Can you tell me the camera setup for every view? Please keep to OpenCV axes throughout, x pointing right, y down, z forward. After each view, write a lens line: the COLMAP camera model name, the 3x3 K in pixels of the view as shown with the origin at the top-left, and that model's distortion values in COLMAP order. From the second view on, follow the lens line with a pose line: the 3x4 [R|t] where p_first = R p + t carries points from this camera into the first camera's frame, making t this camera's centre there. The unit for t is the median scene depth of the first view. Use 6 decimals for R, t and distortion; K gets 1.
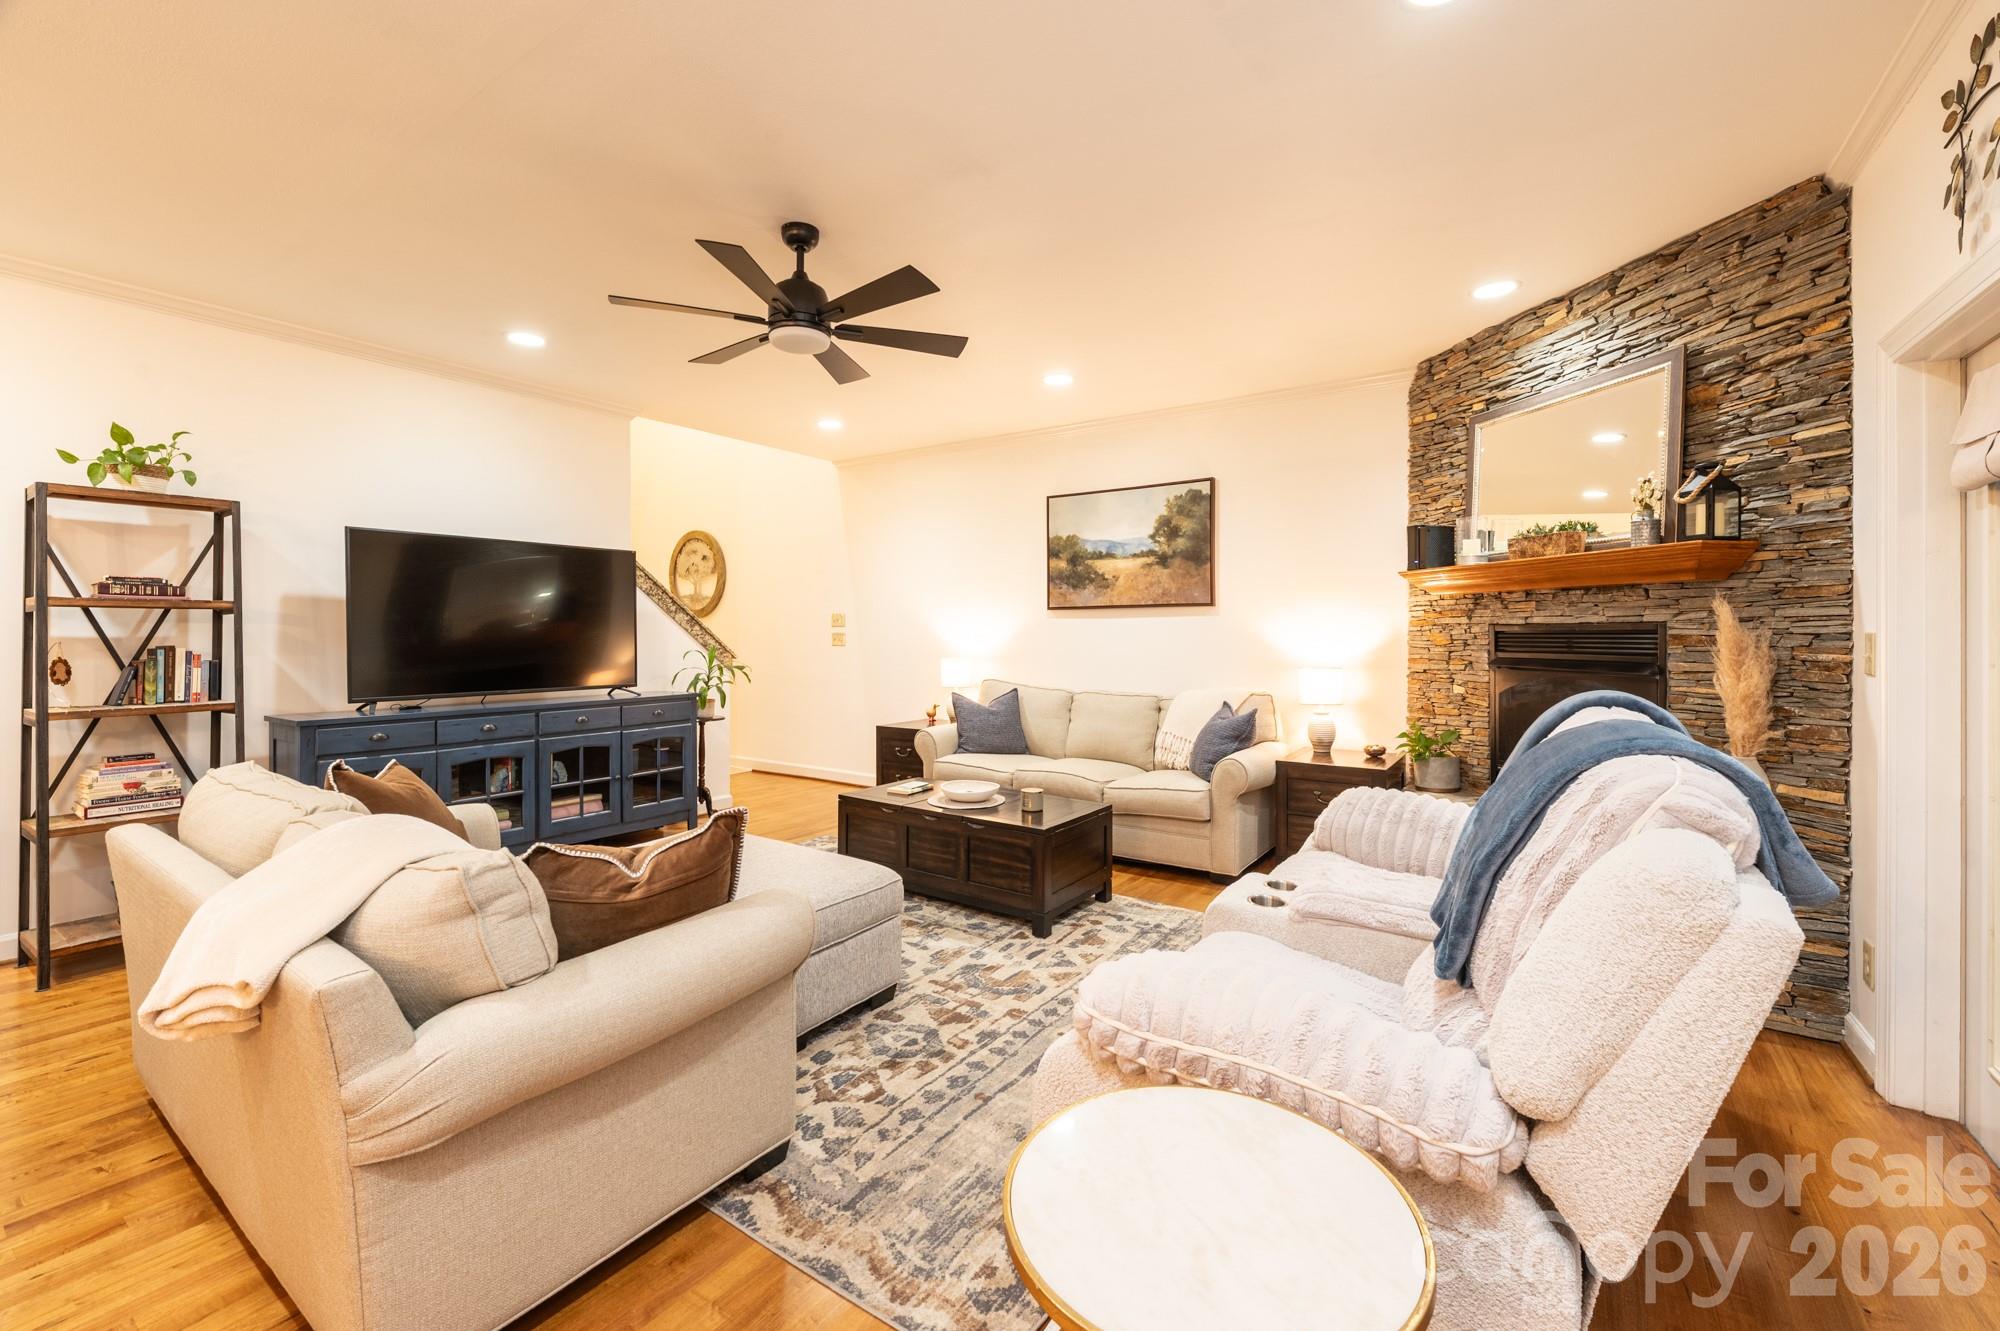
lens RADIAL K [[816.2, 0, 1005.3], [0, 816.2, 631.5], [0, 0, 1]] dist [-0.000253, -0.000007]
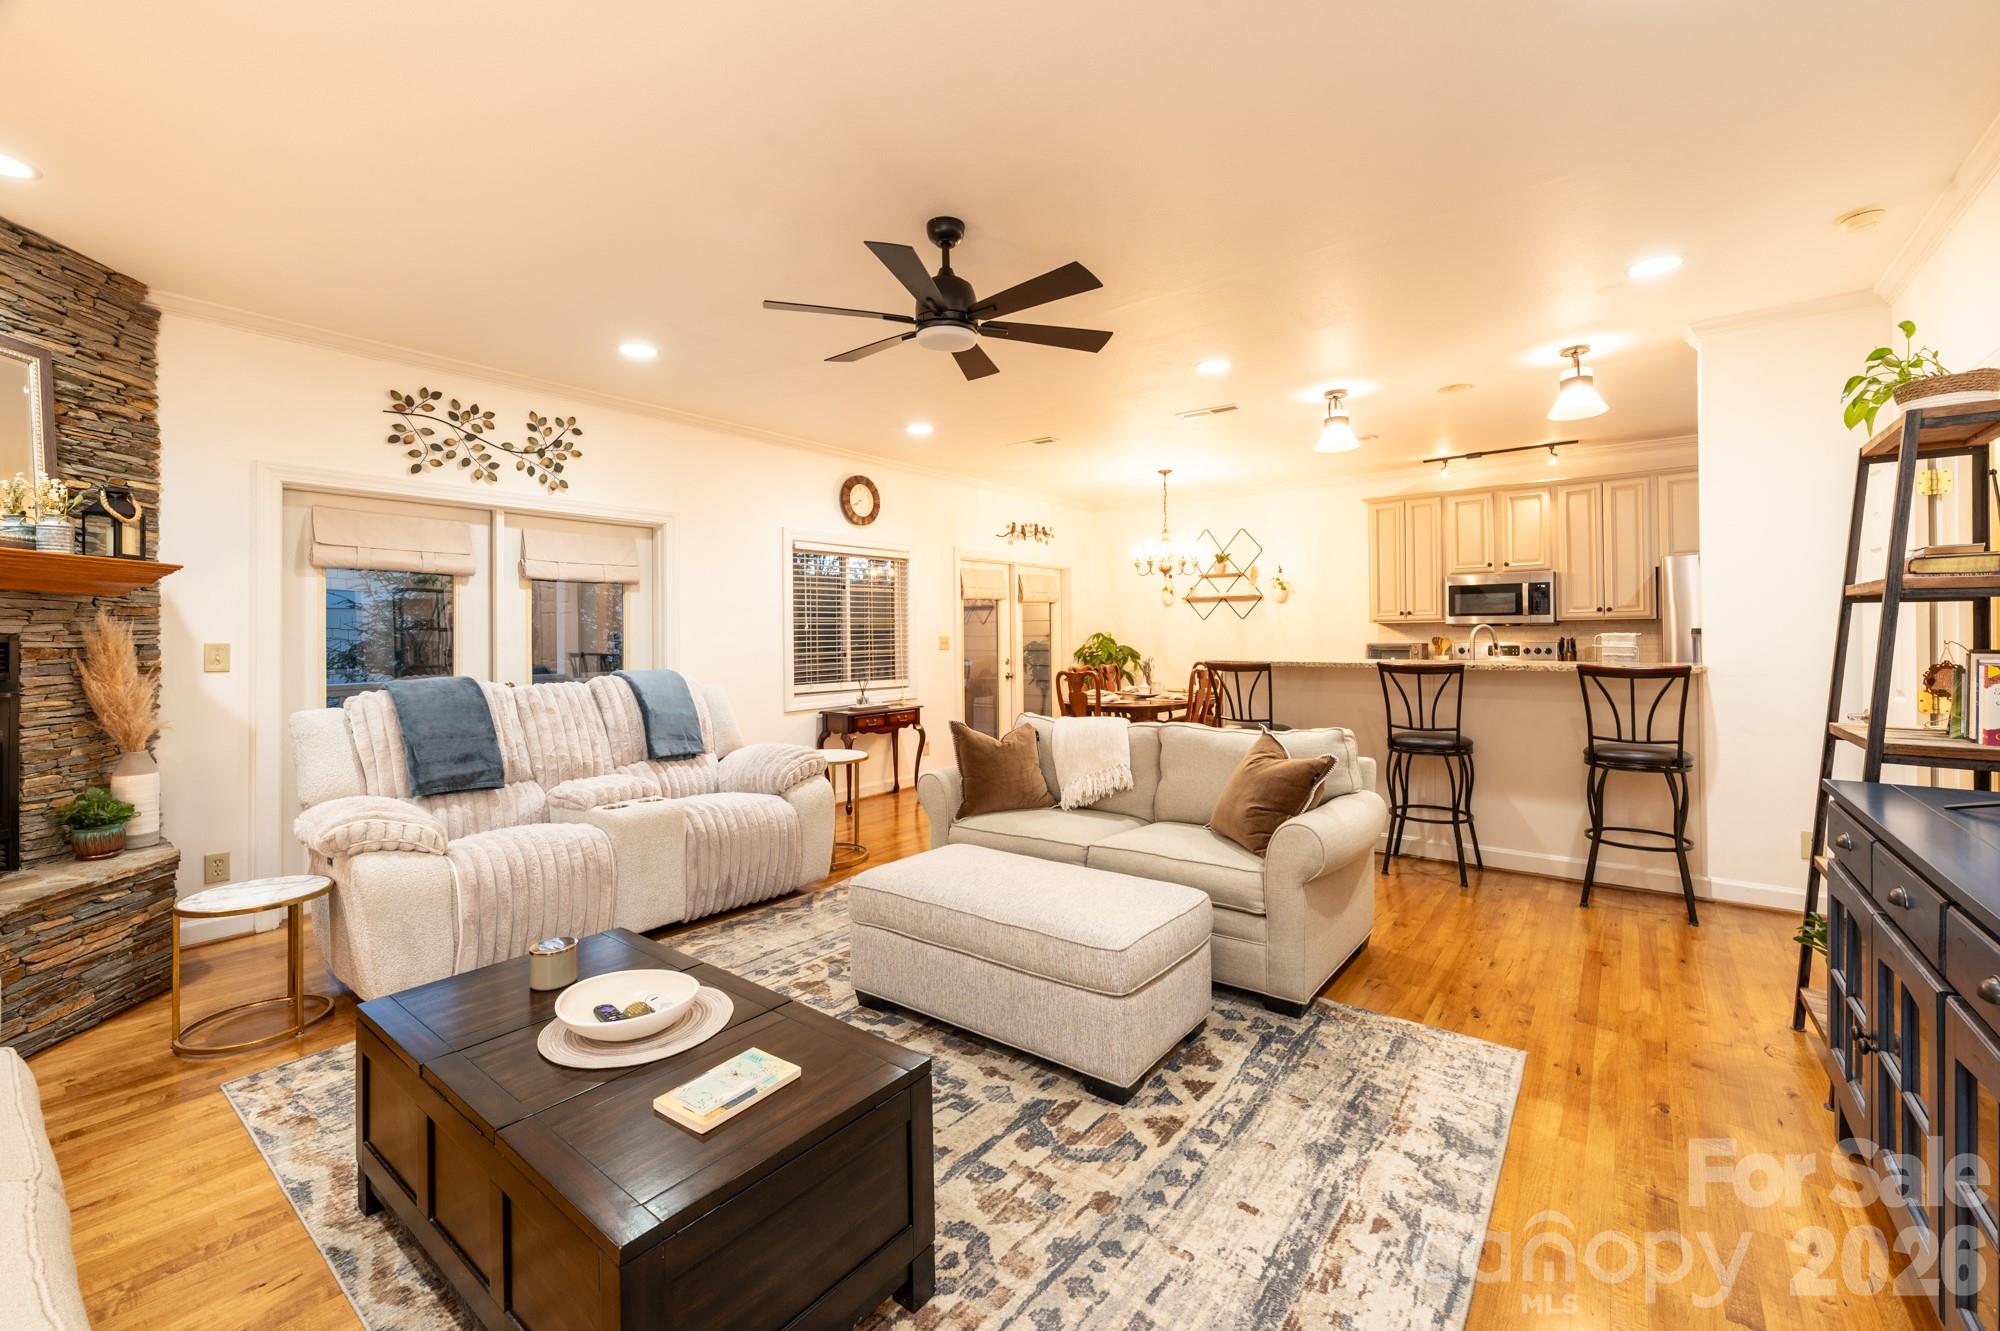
lens RADIAL K [[816.2, 0, 1005.3], [0, 816.2, 631.5], [0, 0, 1]] dist [-0.000253, -0.000007]
pose [[-0.998174, 0.009239, 0.059694, -0.375843], [0.009083, 0.999955, -0.002880, -0.001890], [-0.059718, -0.002332, -0.998213, 1.966811]]
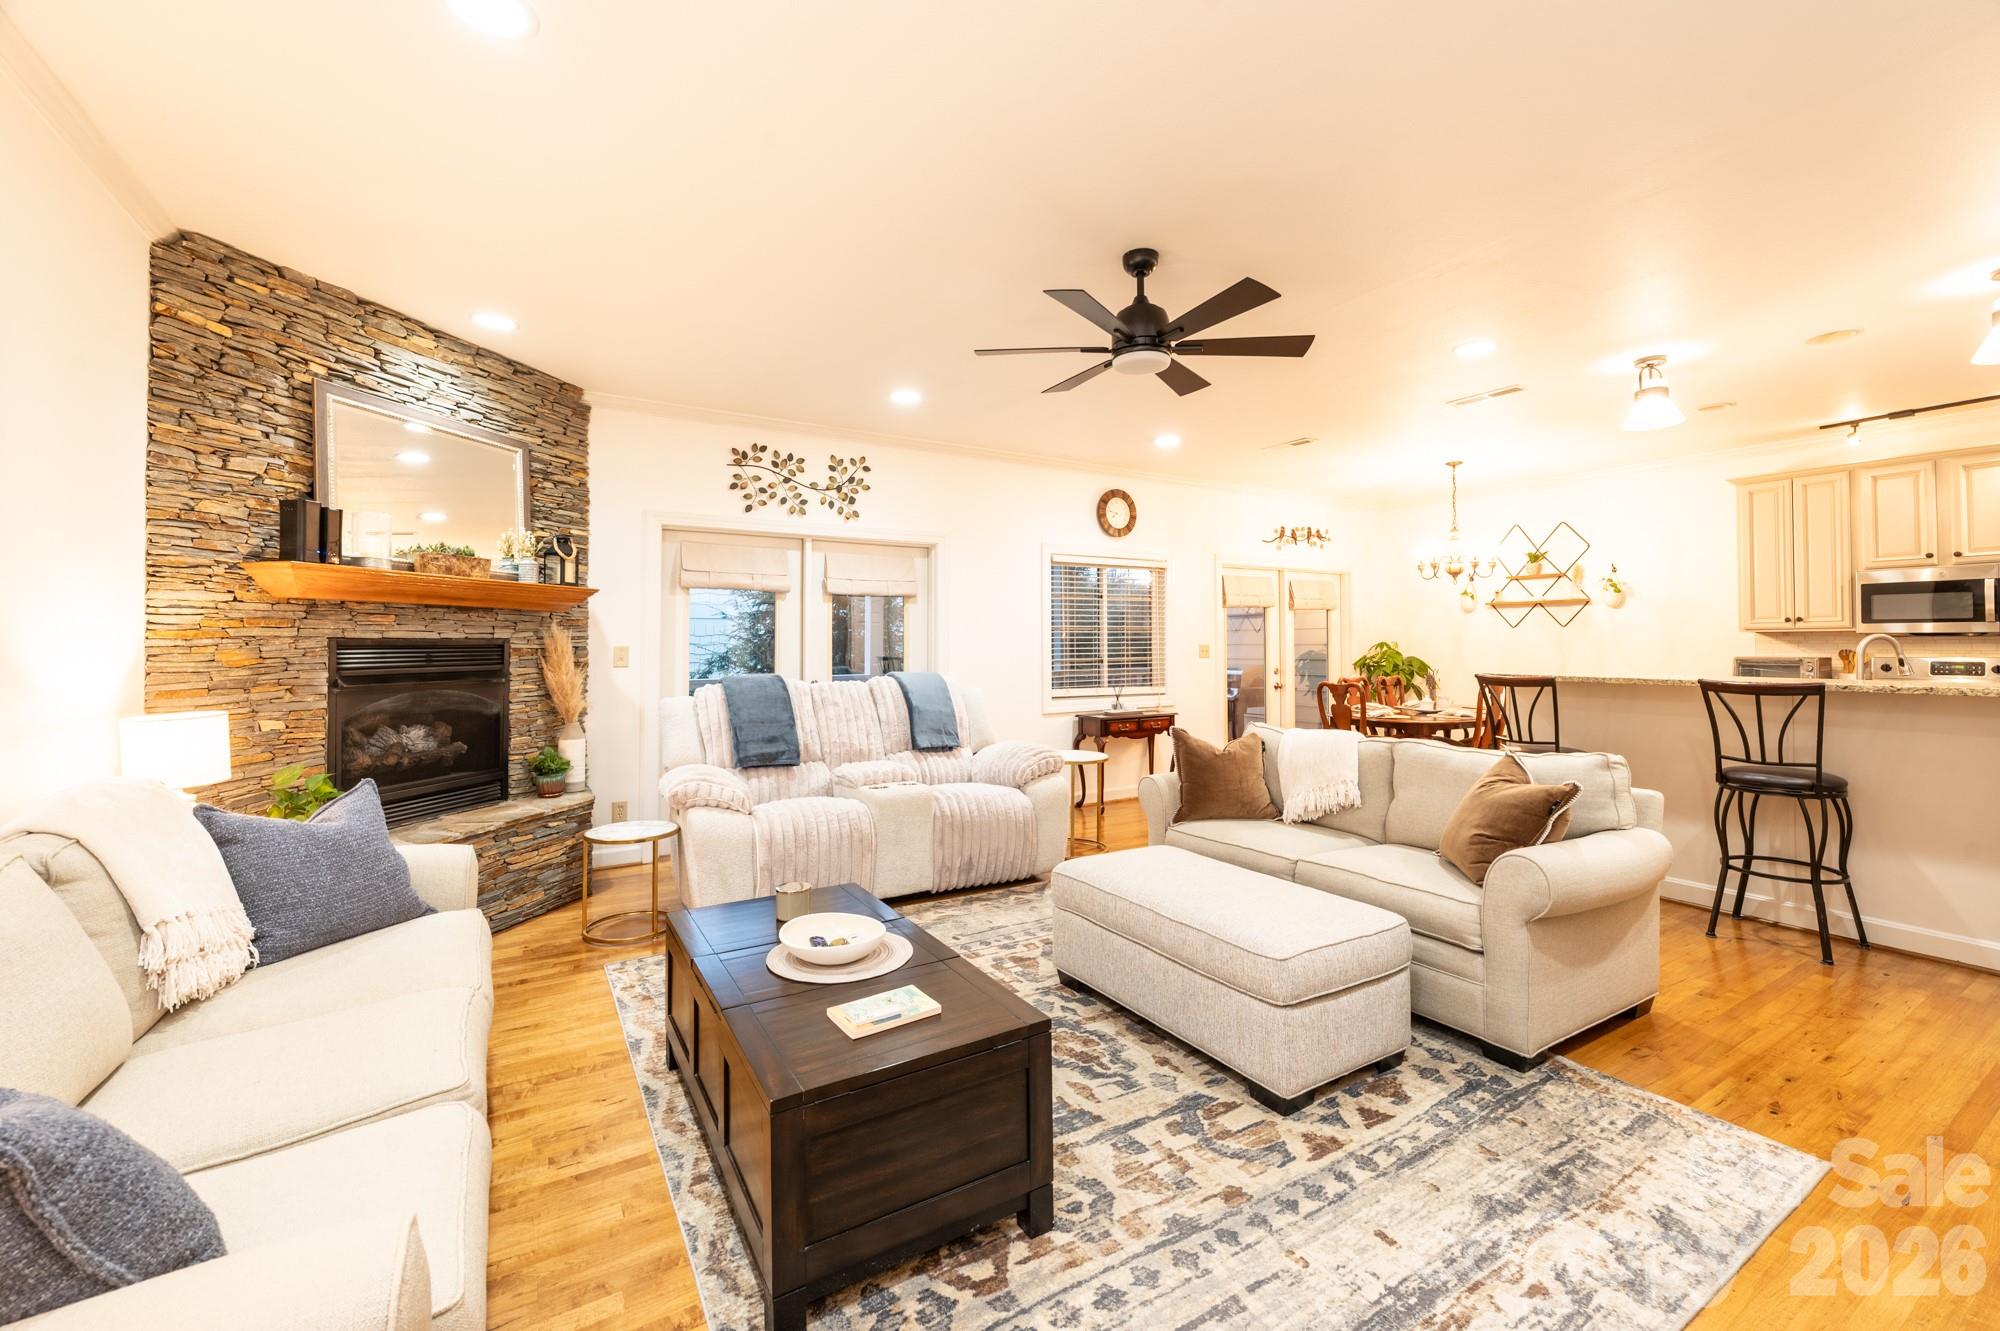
lens RADIAL K [[816.2, 0, 1005.3], [0, 816.2, 631.5], [0, 0, 1]] dist [-0.000253, -0.000007]
pose [[-0.910576, 0.008552, 0.413253, -0.517762], [0.002919, 0.999894, -0.014259, -0.001928], [-0.413331, -0.011777, -0.910505, 2.003284]]
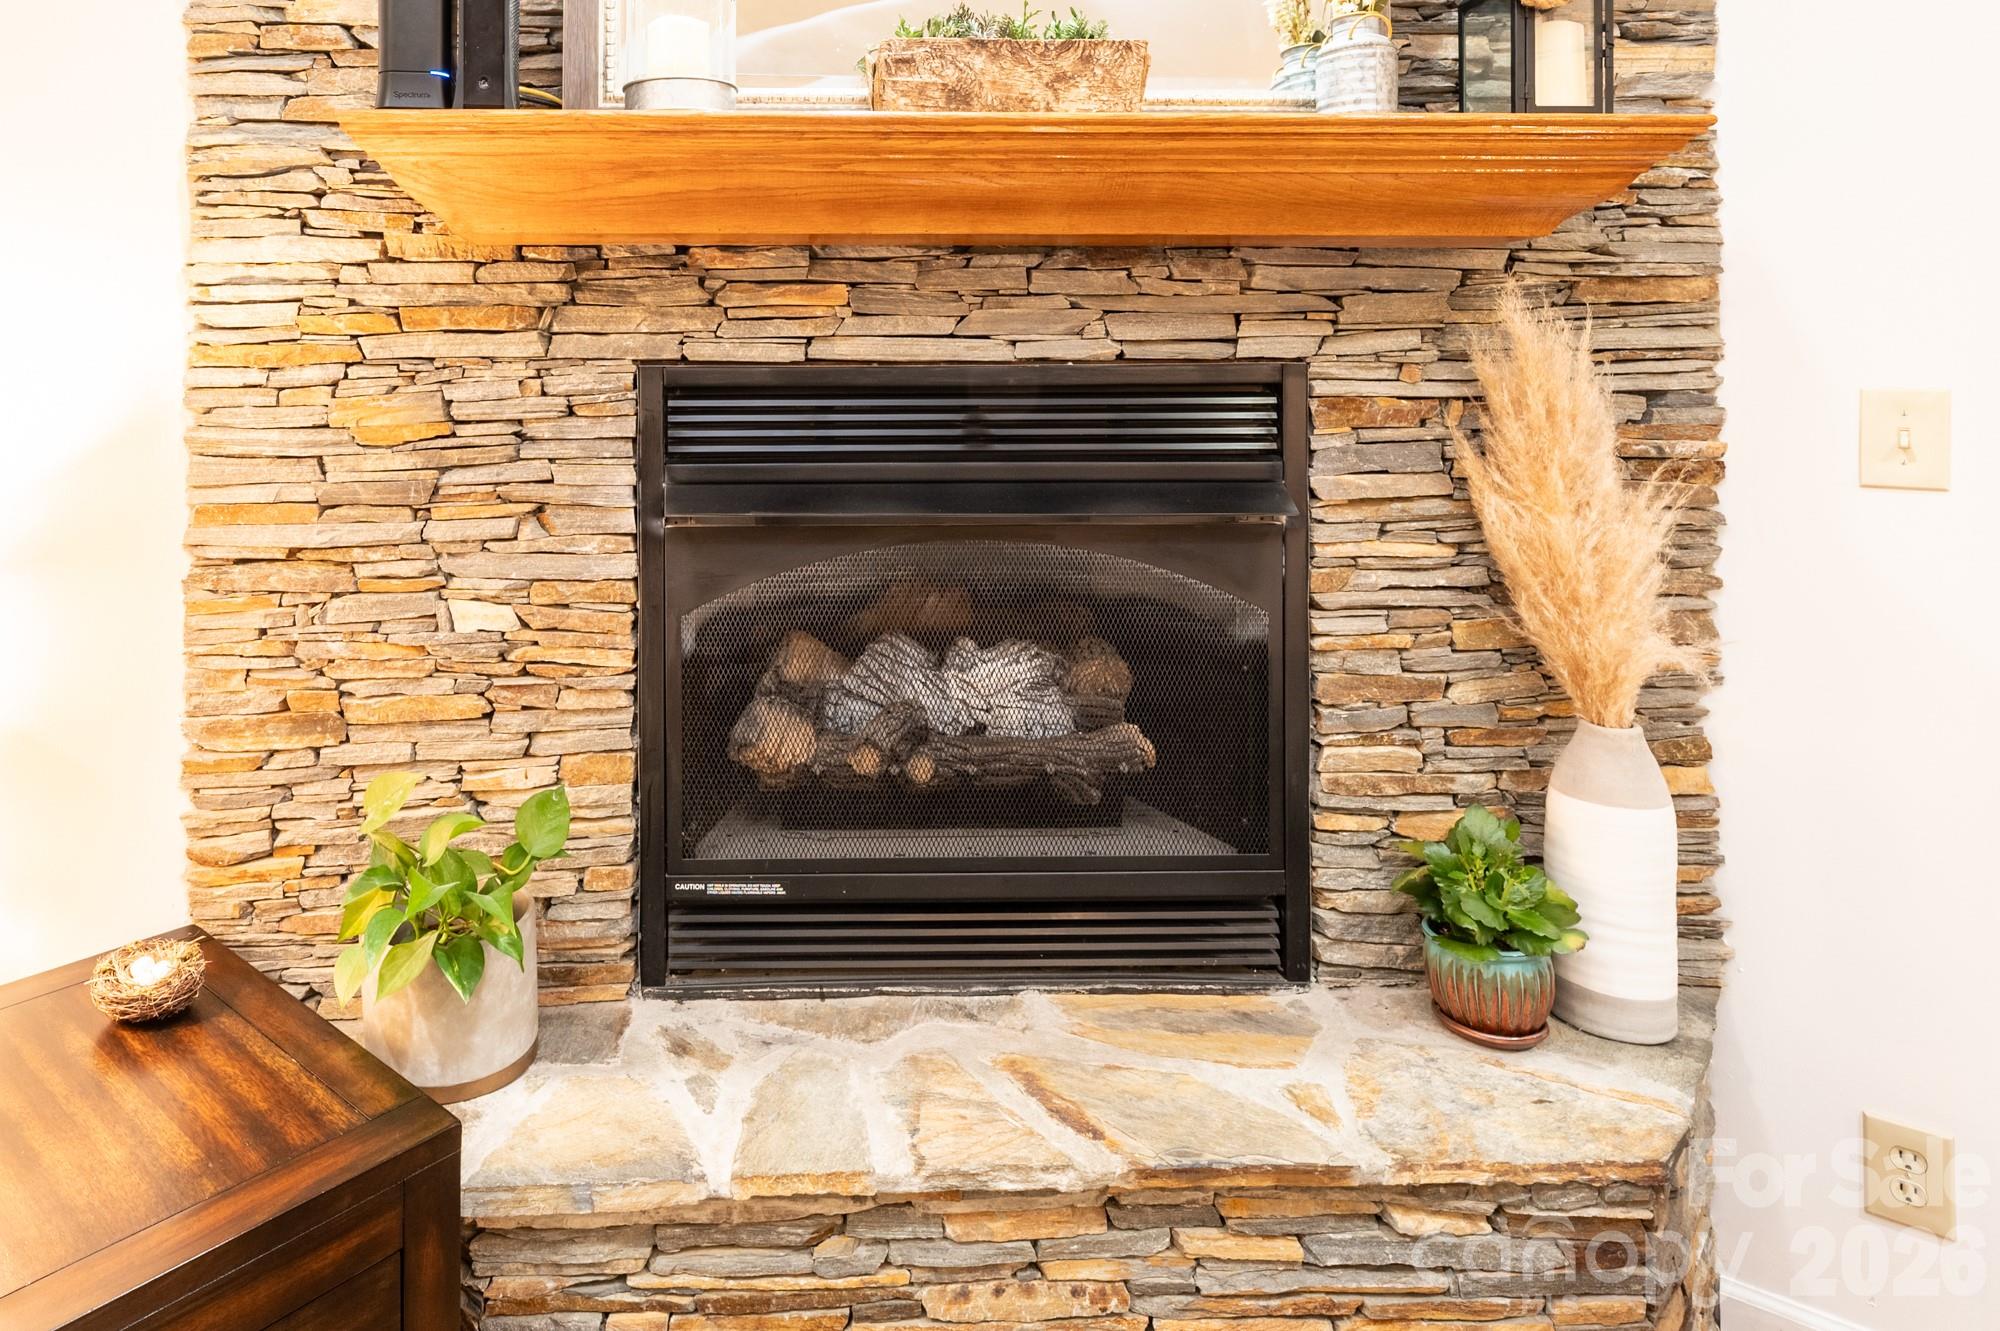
lens RADIAL K [[1068.7, 0, 999.1], [0, 1068.7, 357.7], [0, 0, 1]] dist [0.002147, 0.000415]
pose [[0.171232, 0.007046, 0.985205, 0.360518], [0.002068, 0.999970, -0.007511, -0.009849], [-0.985229, 0.003324, 0.171213, 1.117264]]
